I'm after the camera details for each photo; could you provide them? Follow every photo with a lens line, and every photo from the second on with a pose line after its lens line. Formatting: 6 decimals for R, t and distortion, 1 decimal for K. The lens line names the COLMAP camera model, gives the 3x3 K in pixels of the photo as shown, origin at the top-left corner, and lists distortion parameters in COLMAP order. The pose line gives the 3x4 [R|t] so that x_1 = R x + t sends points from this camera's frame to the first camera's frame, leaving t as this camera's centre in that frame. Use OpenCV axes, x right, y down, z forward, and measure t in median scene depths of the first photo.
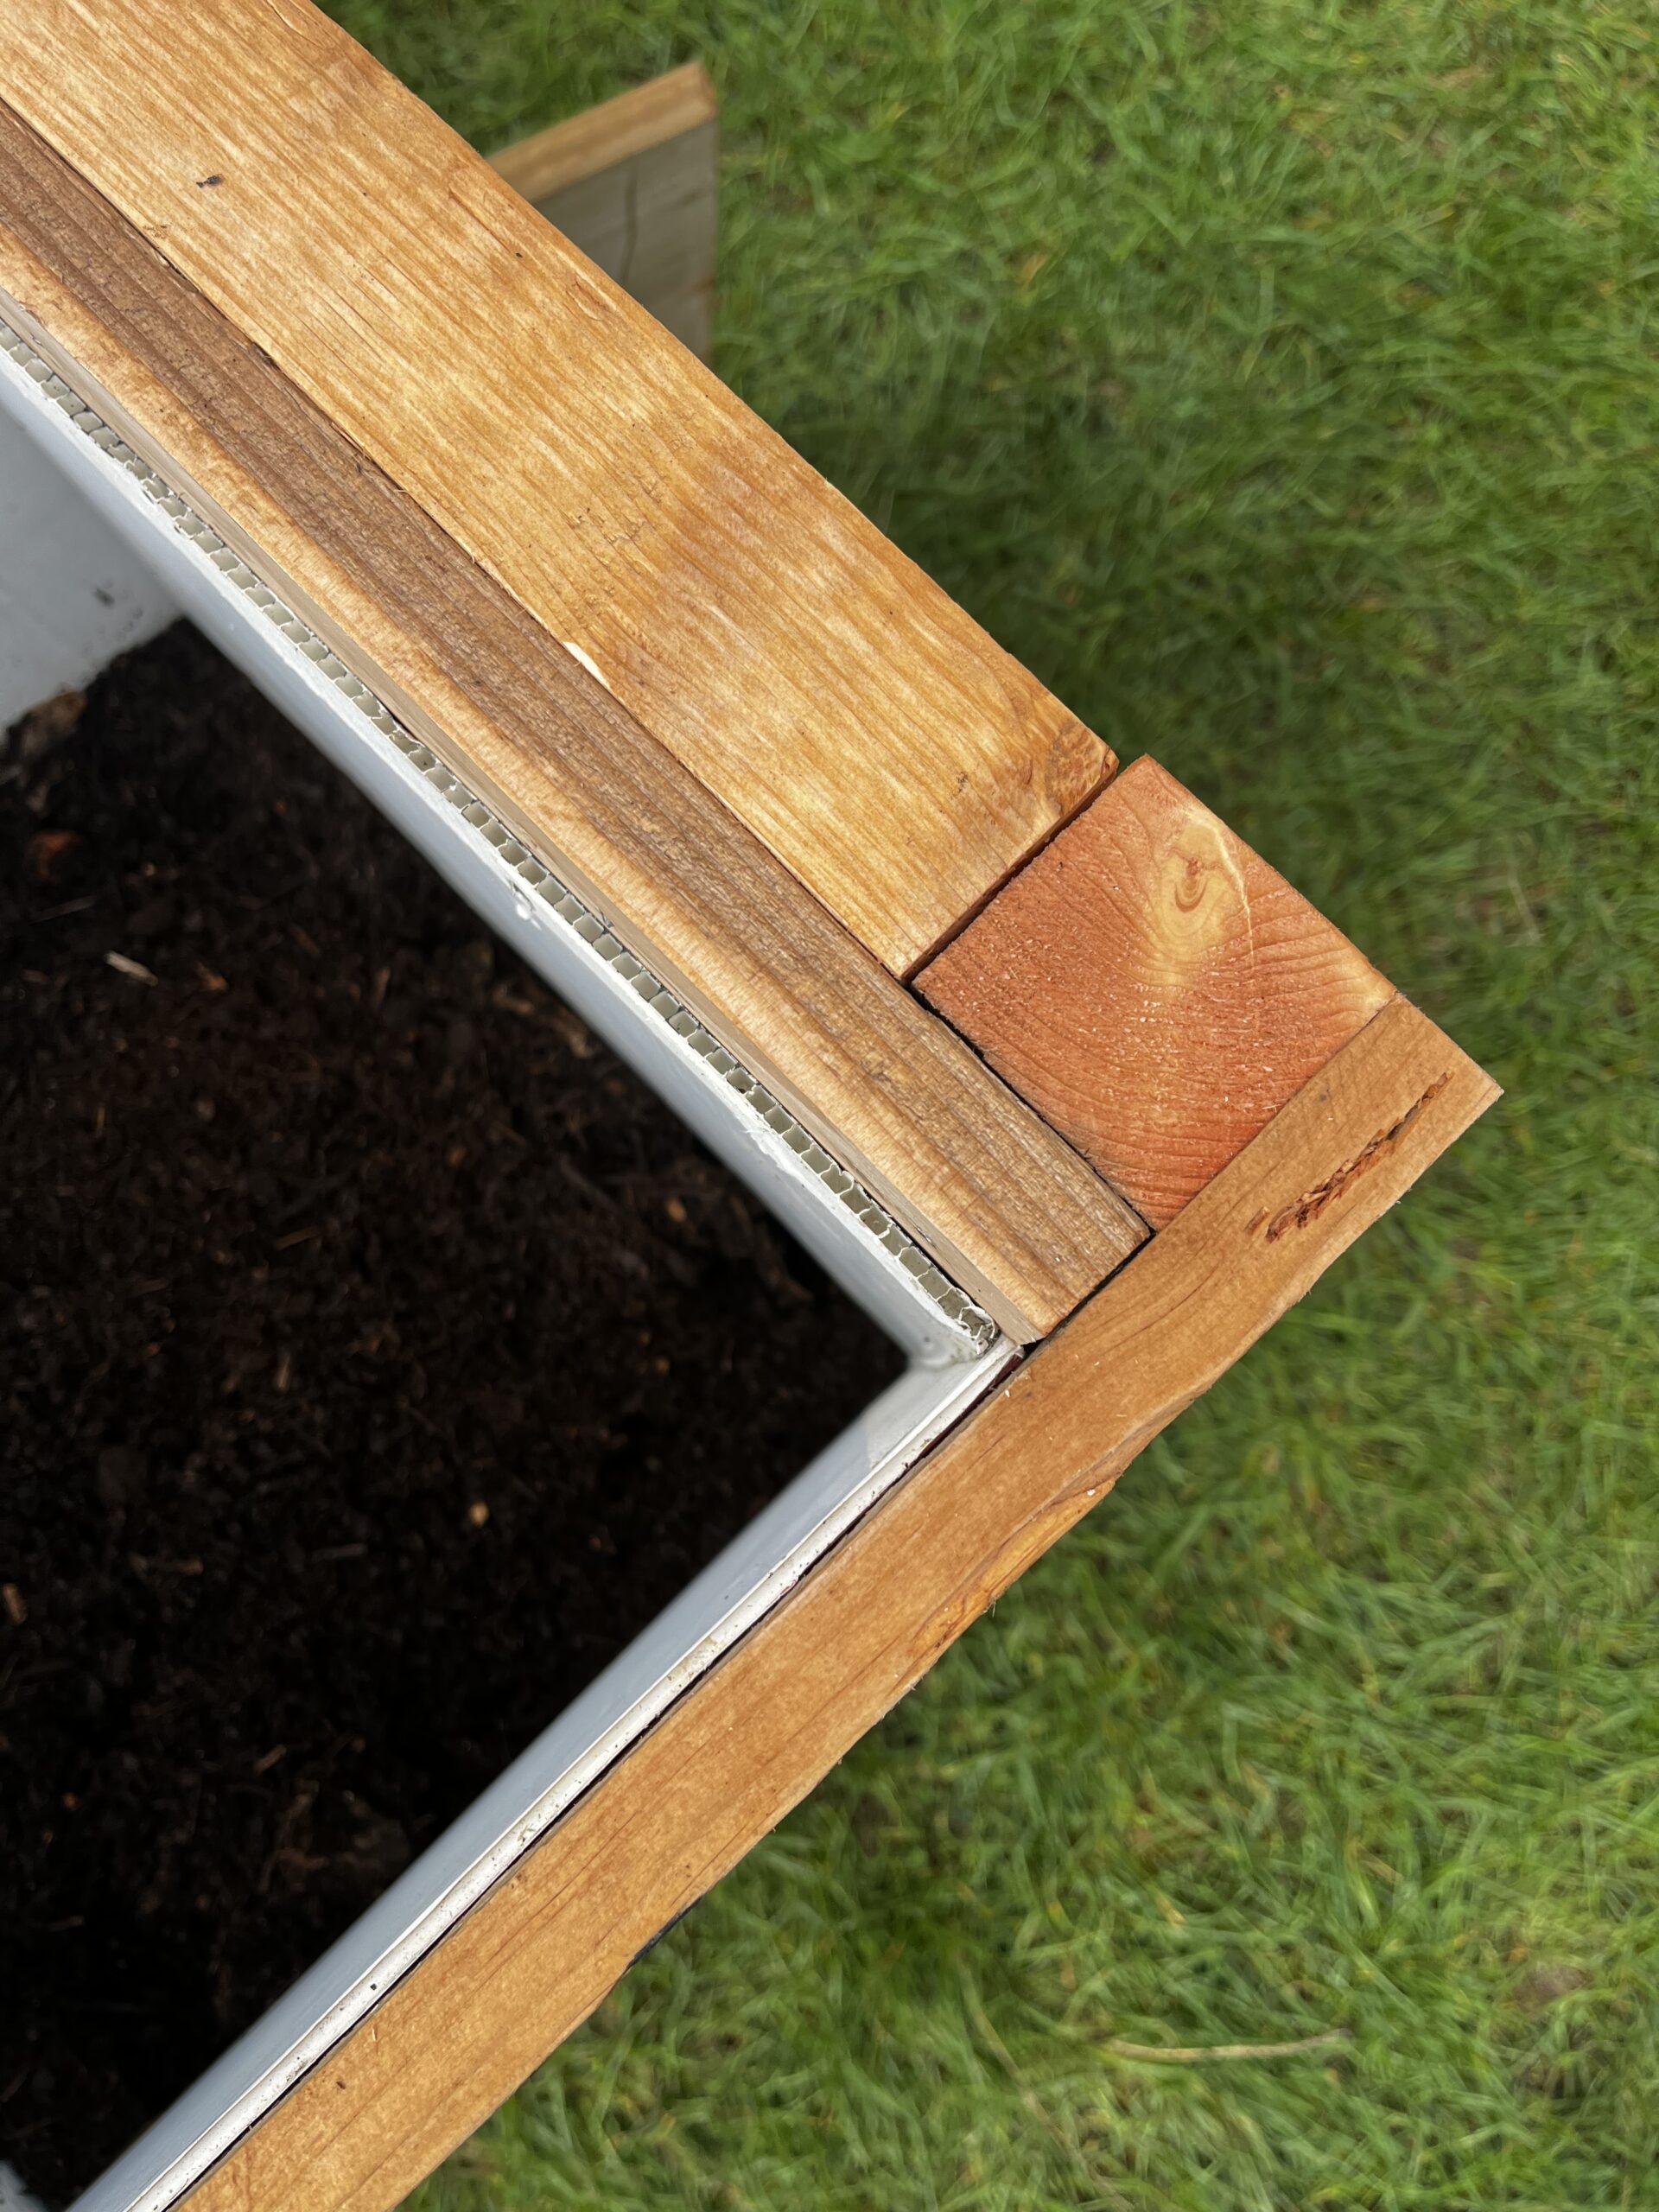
lens RADIAL K [[1682.0, 0, 836.6], [0, 1682.0, 1099.8], [0, 0, 1]] dist [0.013892, -0.024431]
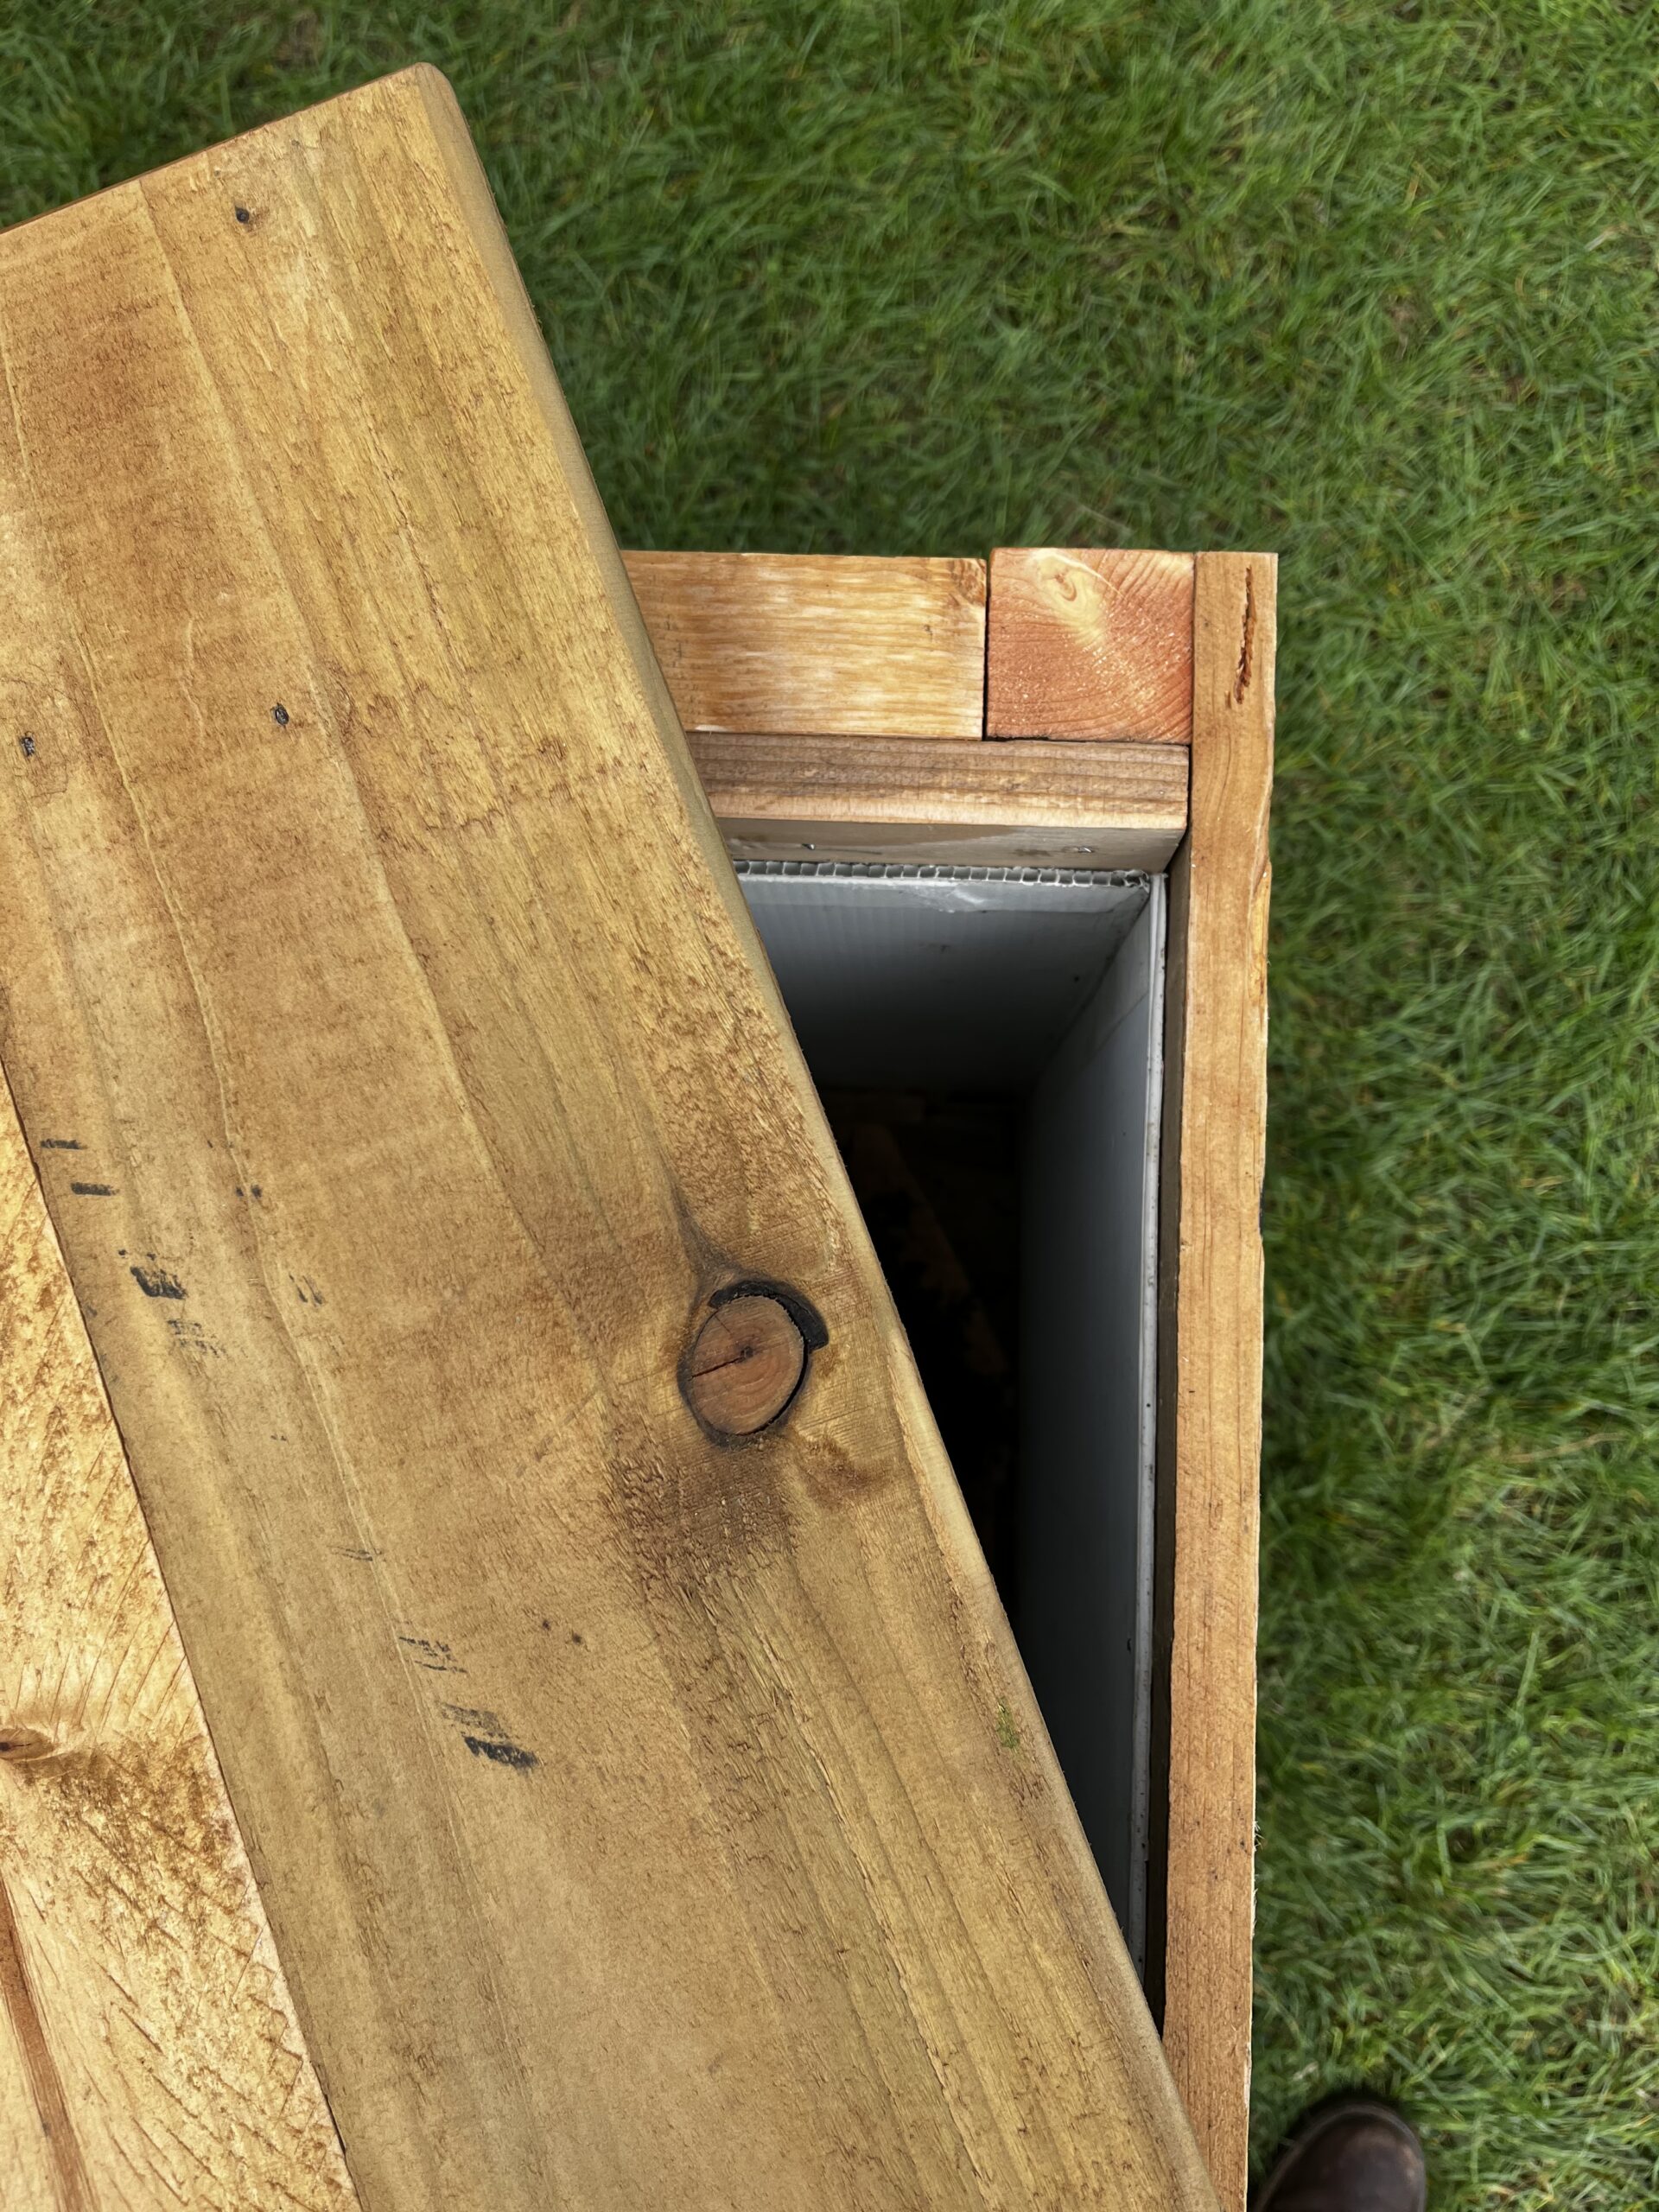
lens RADIAL K [[1682.0, 0, 828.6], [0, 1682.0, 1117.5], [0, 0, 1]] dist [0.013892, -0.024431]
pose [[0.727910, -0.681729, 0.073431, -0.447396], [0.680184, 0.731454, 0.048215, 0.020720], [-0.086581, 0.014851, 0.996134, -0.663192]]
